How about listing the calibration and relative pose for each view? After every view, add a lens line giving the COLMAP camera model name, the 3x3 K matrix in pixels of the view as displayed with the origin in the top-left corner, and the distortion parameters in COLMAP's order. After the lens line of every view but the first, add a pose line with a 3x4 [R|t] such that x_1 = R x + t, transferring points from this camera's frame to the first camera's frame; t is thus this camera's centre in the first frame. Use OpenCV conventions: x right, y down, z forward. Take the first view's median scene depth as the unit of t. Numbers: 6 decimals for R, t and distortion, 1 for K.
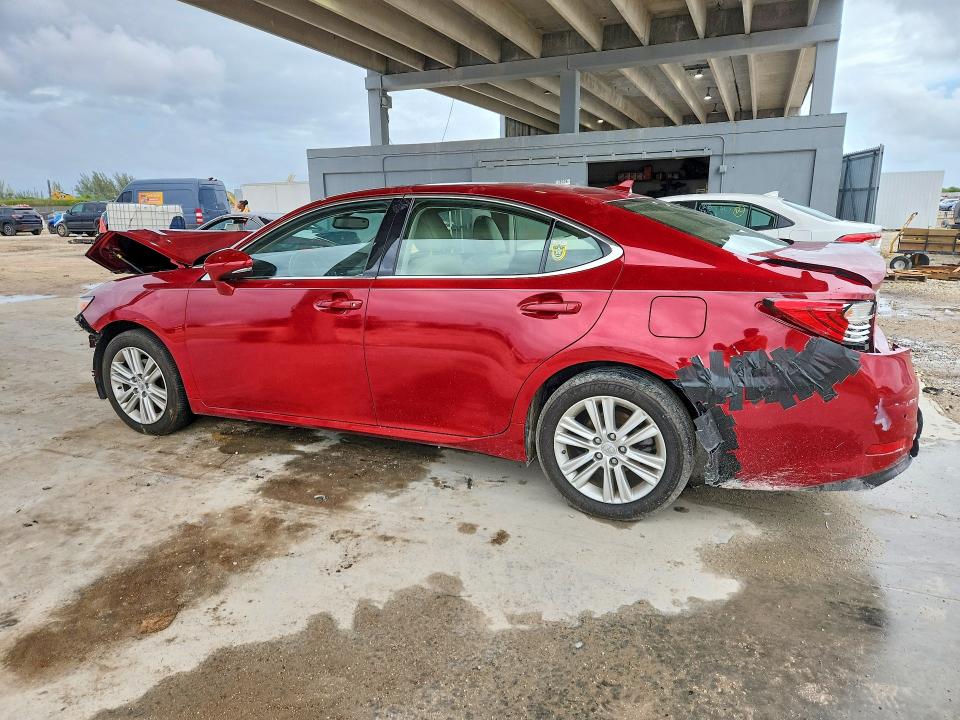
lens RADIAL K [[642.0, 0, 479.8], [0, 642.0, 413.4], [0, 0, 1]] dist [0.008498, 0.002689]
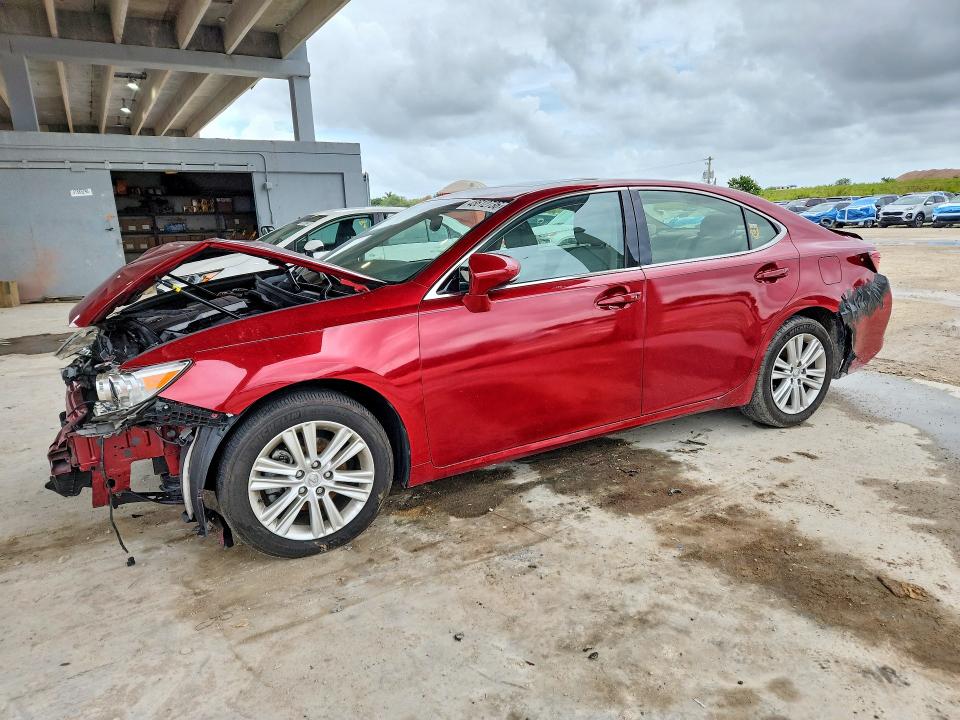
lens RADIAL K [[687.5, 0, 479.0], [0, 687.5, 377.6], [0, 0, 1]] dist [0.077293, -0.055141]
pose [[0.567845, -0.184259, 0.802247, -1.001057], [0.269528, 0.962516, 0.030292, -0.116746], [-0.777757, 0.199027, 0.596223, 0.482988]]
